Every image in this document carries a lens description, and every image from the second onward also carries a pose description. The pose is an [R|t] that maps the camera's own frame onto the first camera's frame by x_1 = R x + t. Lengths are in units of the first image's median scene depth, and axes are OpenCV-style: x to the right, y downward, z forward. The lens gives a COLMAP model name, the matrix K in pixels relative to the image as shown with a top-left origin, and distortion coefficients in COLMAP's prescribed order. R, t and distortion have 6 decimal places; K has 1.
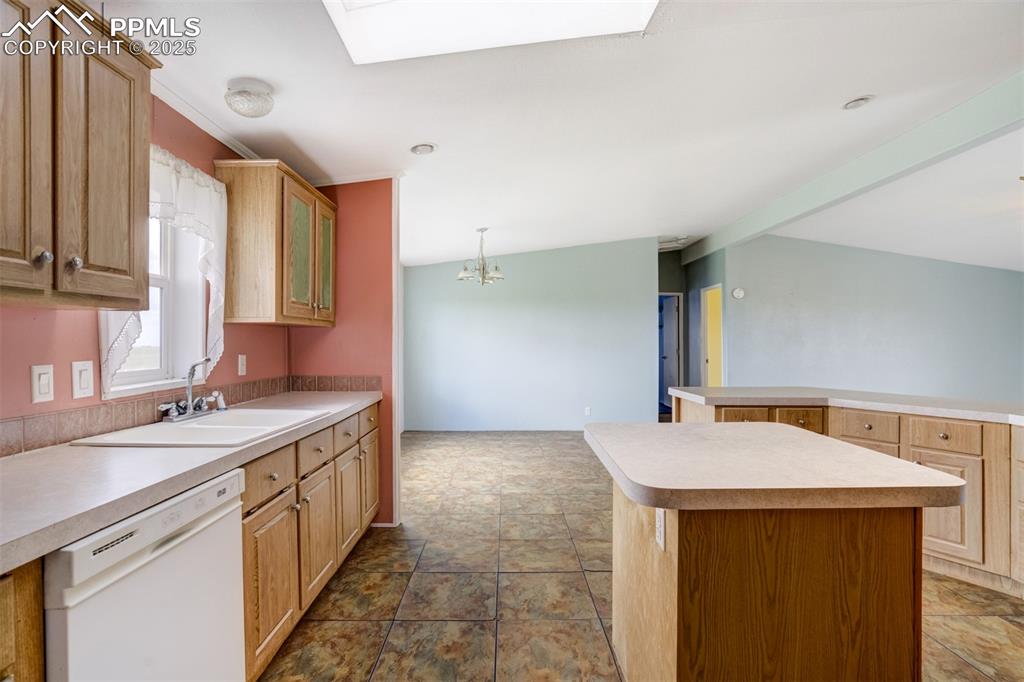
lens RADIAL K [[490.3, 0, 501.2], [0, 490.3, 343.4], [0, 0, 1]] dist [-0.026499, 0.000271]
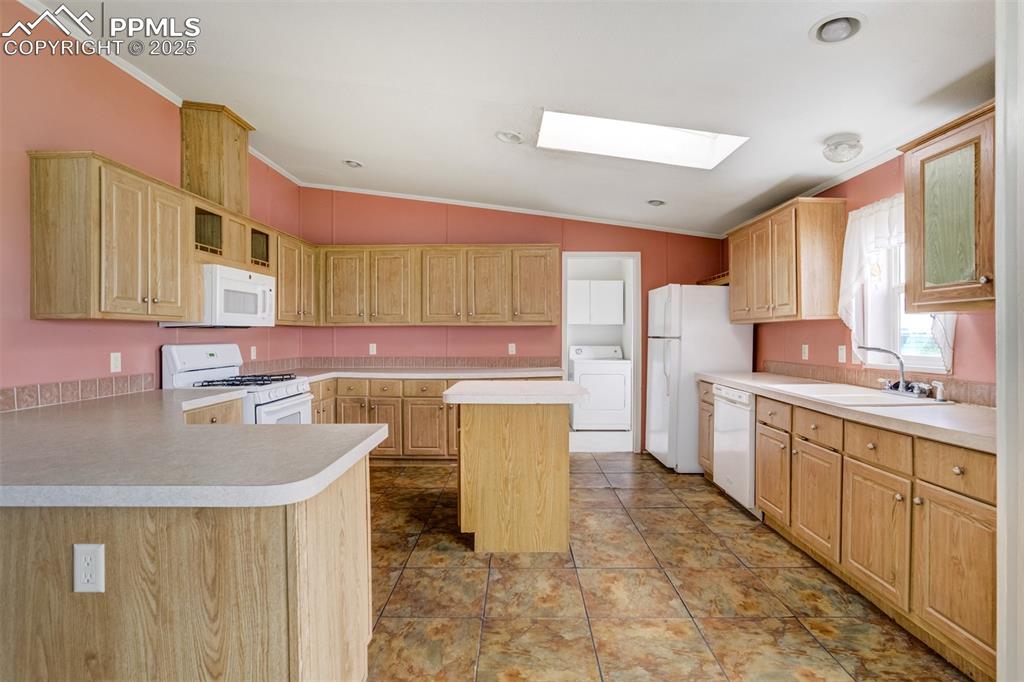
lens RADIAL K [[489.5, 0, 519.7], [0, 489.5, 341.4], [0, 0, 1]] dist [-0.045885, 0.022977]
pose [[-0.999923, 0.003170, -0.012015, 0.317685], [0.002947, 0.999823, 0.018560, -0.010303], [0.012072, 0.018523, -0.999756, 1.962650]]
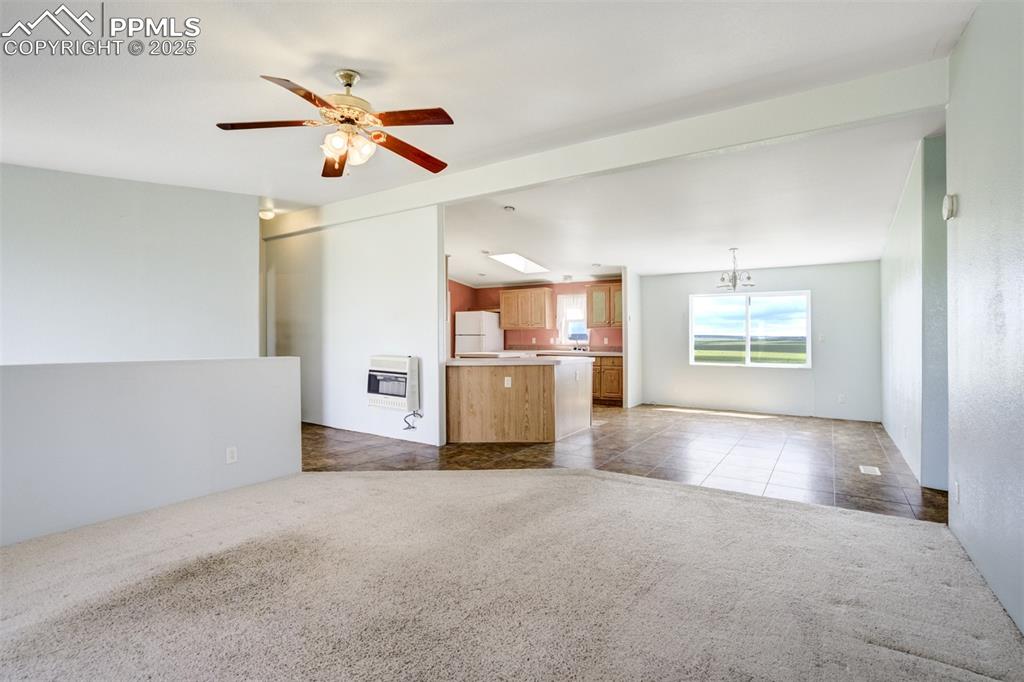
lens RADIAL K [[489.5, 0, 519.7], [0, 489.5, 341.4], [0, 0, 1]] dist [-0.045885, 0.022977]
pose [[-0.551425, 0.012420, -0.834132, 2.966407], [-0.002873, 0.999855, 0.016787, -0.008467], [0.834220, 0.011653, -0.551309, 2.662681]]
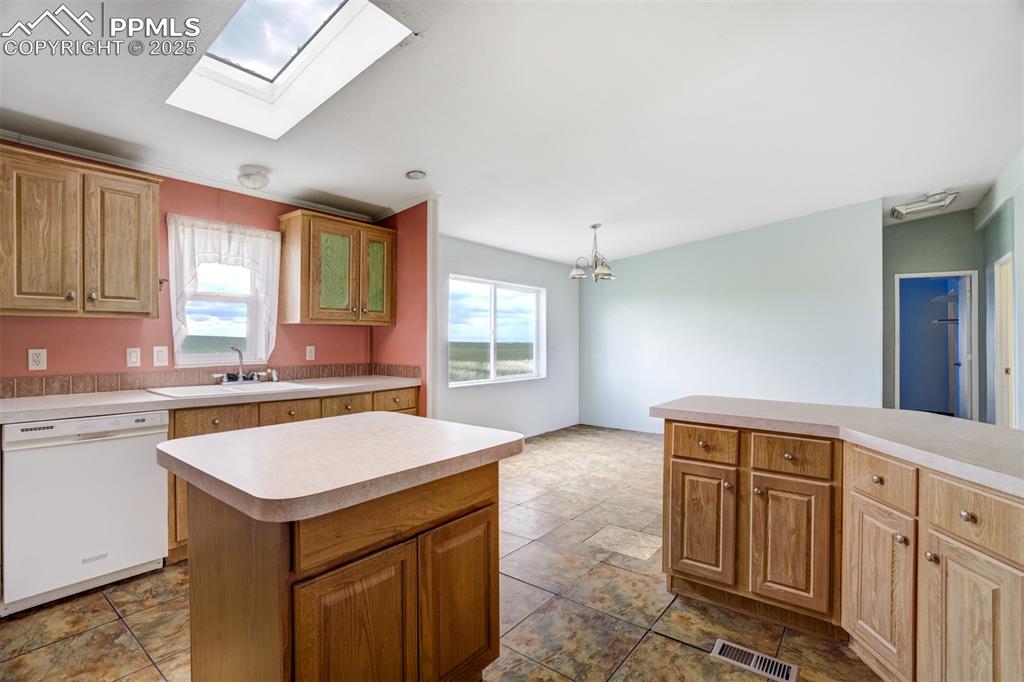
lens RADIAL K [[471.5, 0, 496.4], [0, 471.5, 340.9], [0, 0, 1]] dist [-0.024544, 0.000655]
pose [[0.780218, 0.006948, -0.625469, 0.862533], [-0.008456, 0.999964, 0.000560, 0.002695], [0.625451, 0.004852, 0.780249, 0.281865]]
